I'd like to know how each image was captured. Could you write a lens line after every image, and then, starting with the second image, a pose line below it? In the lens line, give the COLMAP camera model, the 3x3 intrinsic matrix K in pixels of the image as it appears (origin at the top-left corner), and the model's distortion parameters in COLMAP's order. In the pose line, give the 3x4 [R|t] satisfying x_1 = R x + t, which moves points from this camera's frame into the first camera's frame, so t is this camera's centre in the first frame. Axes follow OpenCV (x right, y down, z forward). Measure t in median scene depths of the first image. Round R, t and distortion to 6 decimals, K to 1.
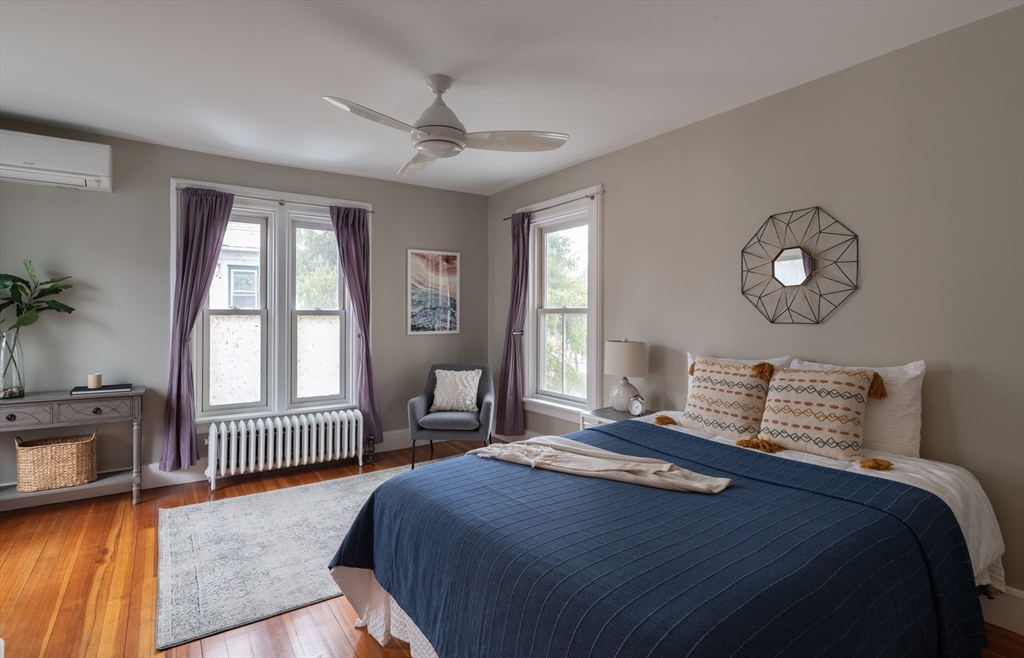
lens RADIAL K [[502.5, 0, 511.8], [0, 502.5, 320.4], [0, 0, 1]] dist [0.000463, -0.000514]
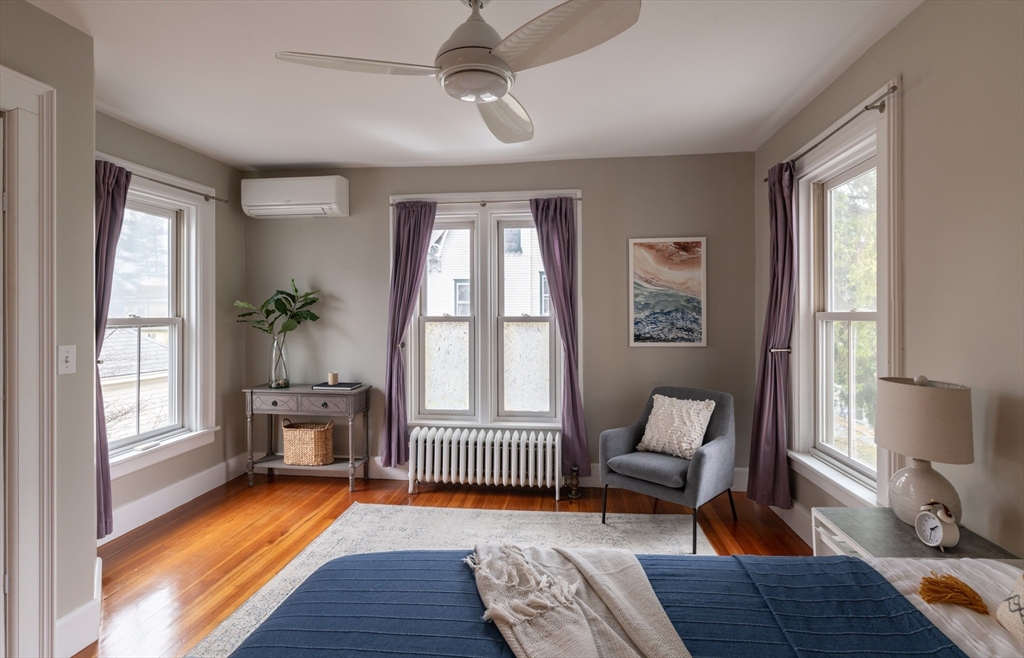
lens RADIAL K [[502.5, 0, 533.2], [0, 502.5, 316.1], [0, 0, 1]] dist [0.000463, -0.000514]
pose [[0.746221, -0.001830, -0.665696, 0.243123], [-0.004551, 0.999959, -0.007851, -0.014458], [0.665683, 0.008888, 0.746182, 0.353161]]
